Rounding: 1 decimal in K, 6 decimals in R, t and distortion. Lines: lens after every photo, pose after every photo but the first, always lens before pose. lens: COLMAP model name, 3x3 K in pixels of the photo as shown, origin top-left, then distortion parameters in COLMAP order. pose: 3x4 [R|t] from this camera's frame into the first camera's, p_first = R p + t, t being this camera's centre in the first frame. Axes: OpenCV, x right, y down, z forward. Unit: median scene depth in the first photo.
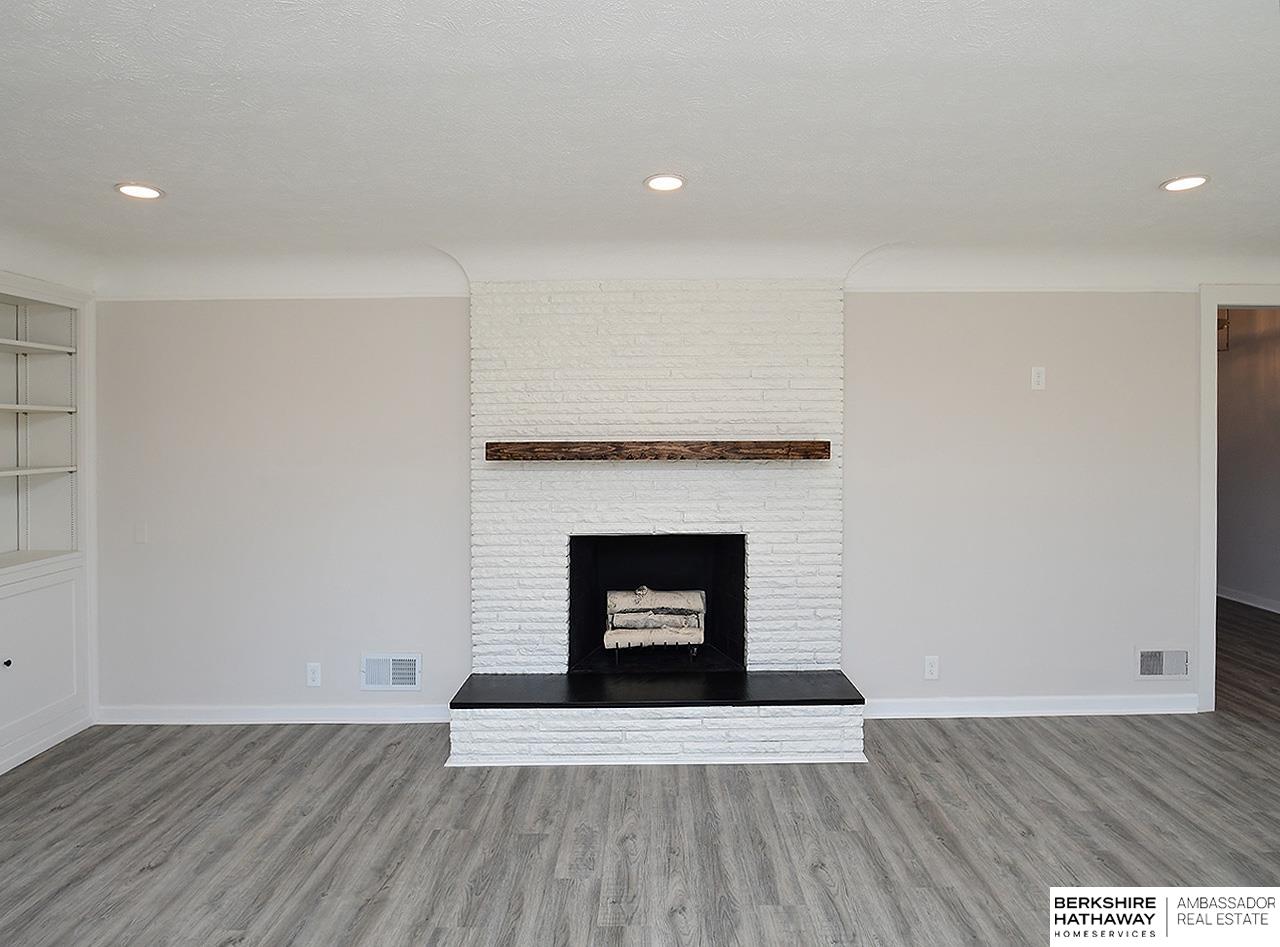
lens RADIAL K [[701.4, 0, 646.0], [0, 701.4, 448.2], [0, 0, 1]] dist [-0.005734, -0.004140]
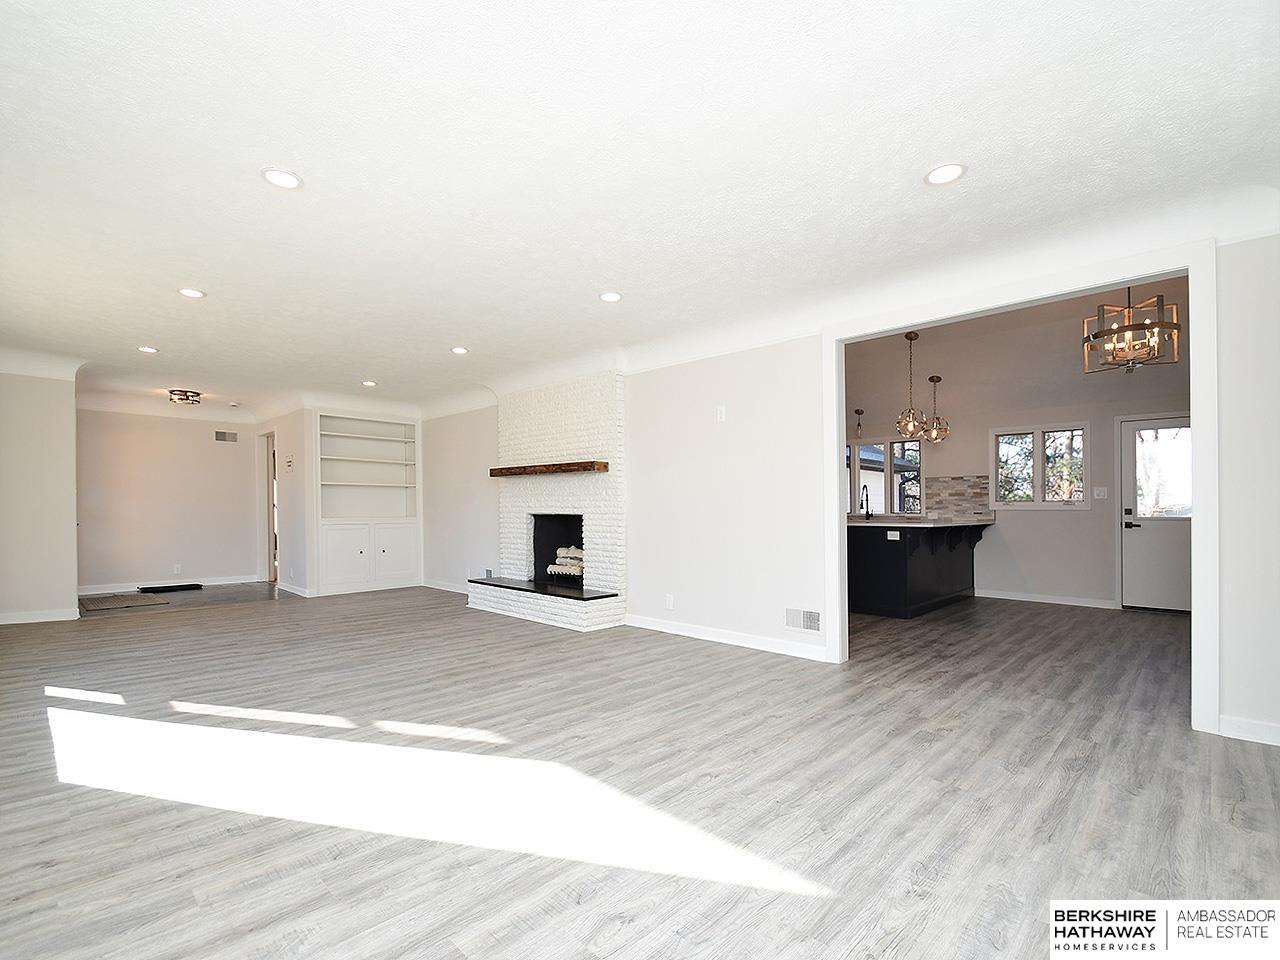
lens RADIAL K [[592.3, 0, 639.5], [0, 592.3, 509.3], [0, 0, 1]] dist [0.012412, -0.016298]
pose [[0.718633, 0.007392, -0.695351, 1.407210], [-0.023604, 0.999627, -0.013768, 0.133305], [0.694989, 0.026307, 0.718539, -0.029663]]
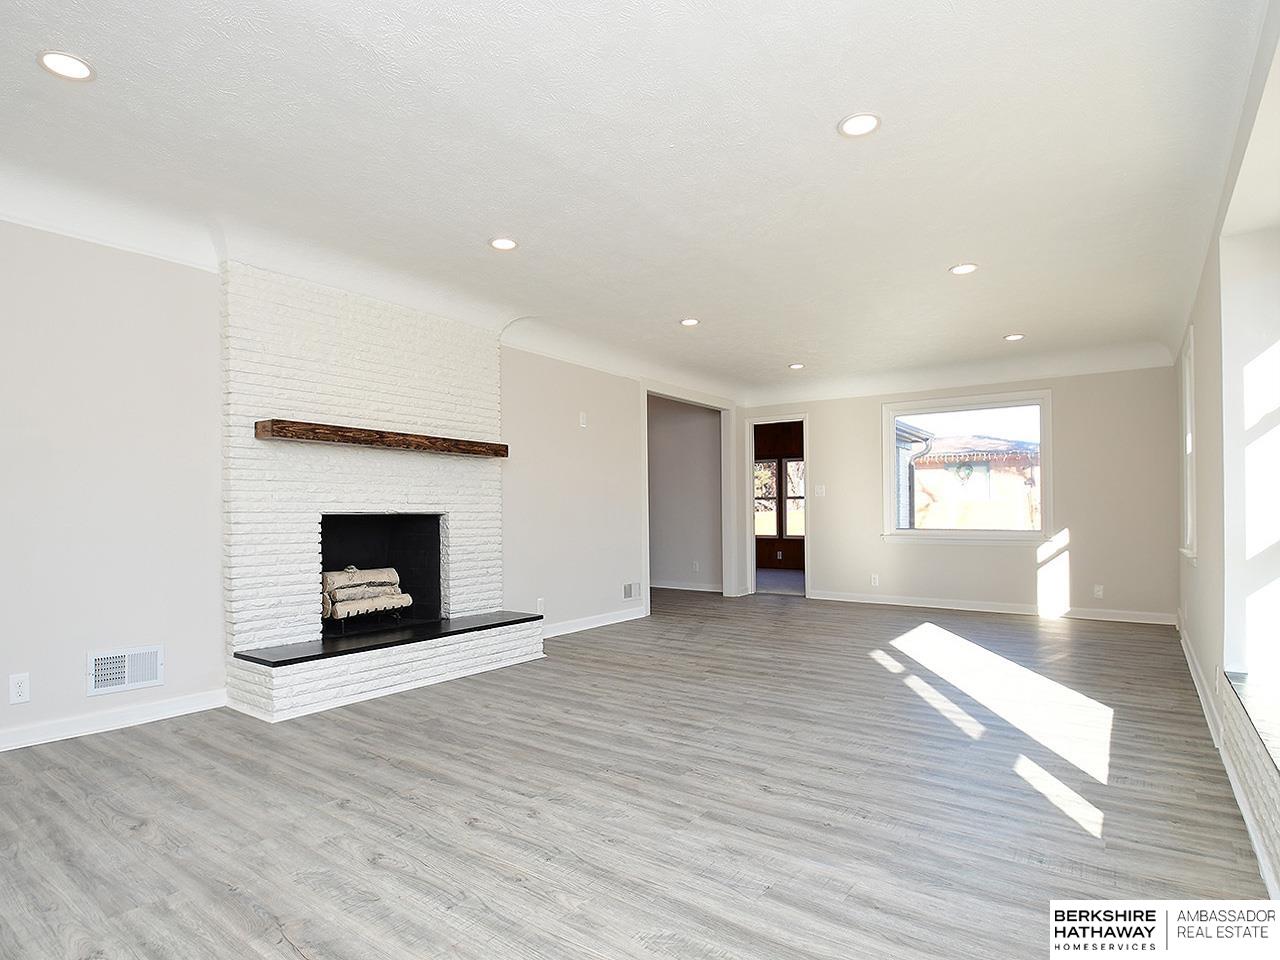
lens RADIAL K [[707.7, 0, 620.8], [0, 707.7, 510.2], [0, 0, 1]] dist [-0.017577, -0.000517]
pose [[0.594376, 0.008343, 0.804144, -0.760750], [0.015663, 0.999636, -0.021949, 0.158313], [-0.804035, 0.025642, 0.594029, -0.038250]]
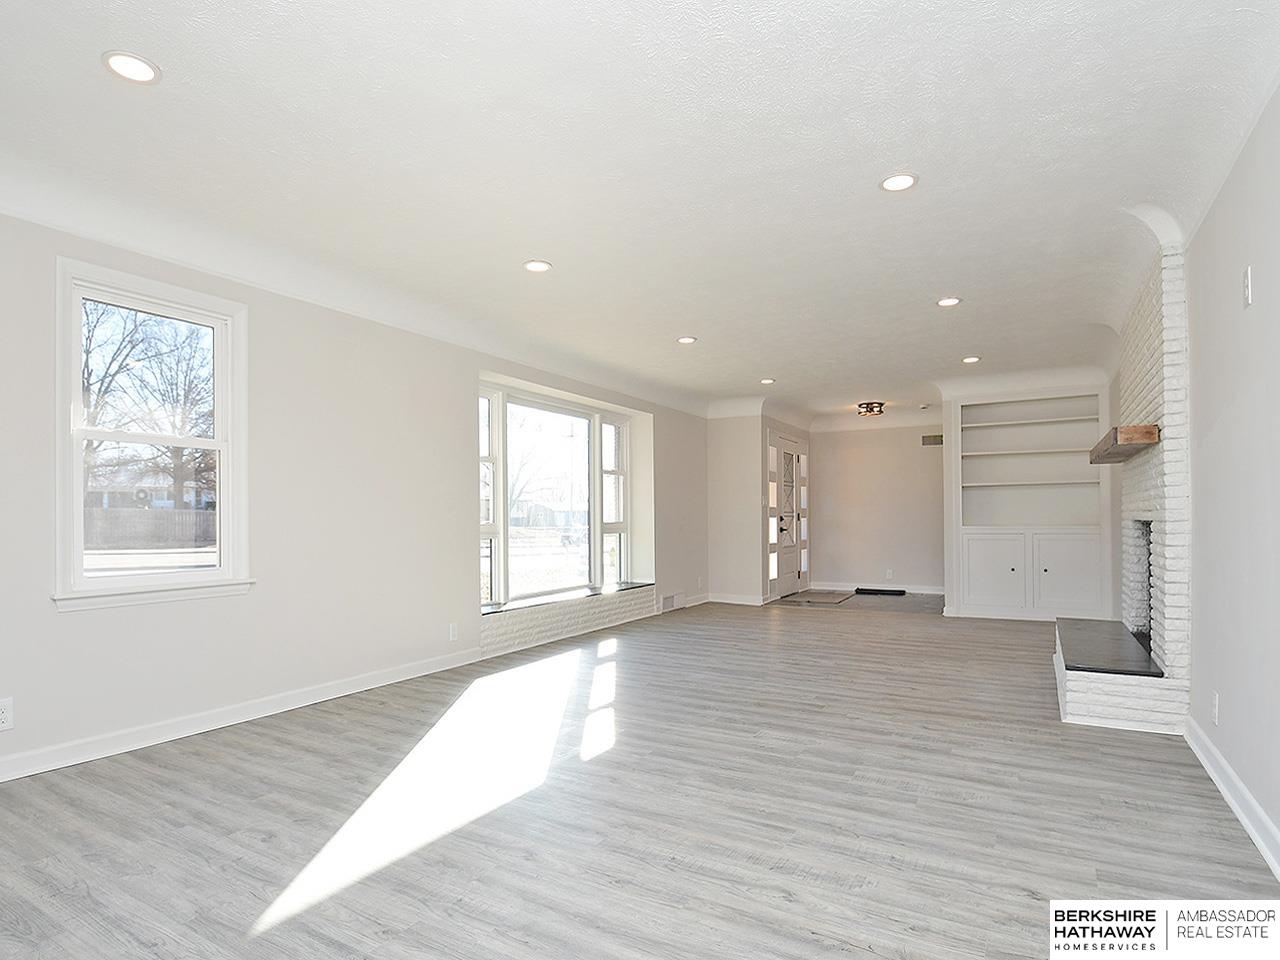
lens RADIAL K [[707.7, 0, 620.8], [0, 707.7, 510.2], [0, 0, 1]] dist [-0.017577, -0.000517]
pose [[-0.512052, 0.000266, -0.858955, 1.495051], [-0.009539, 0.999937, 0.005996, 0.112486], [0.858902, 0.011264, -0.512017, 0.902261]]
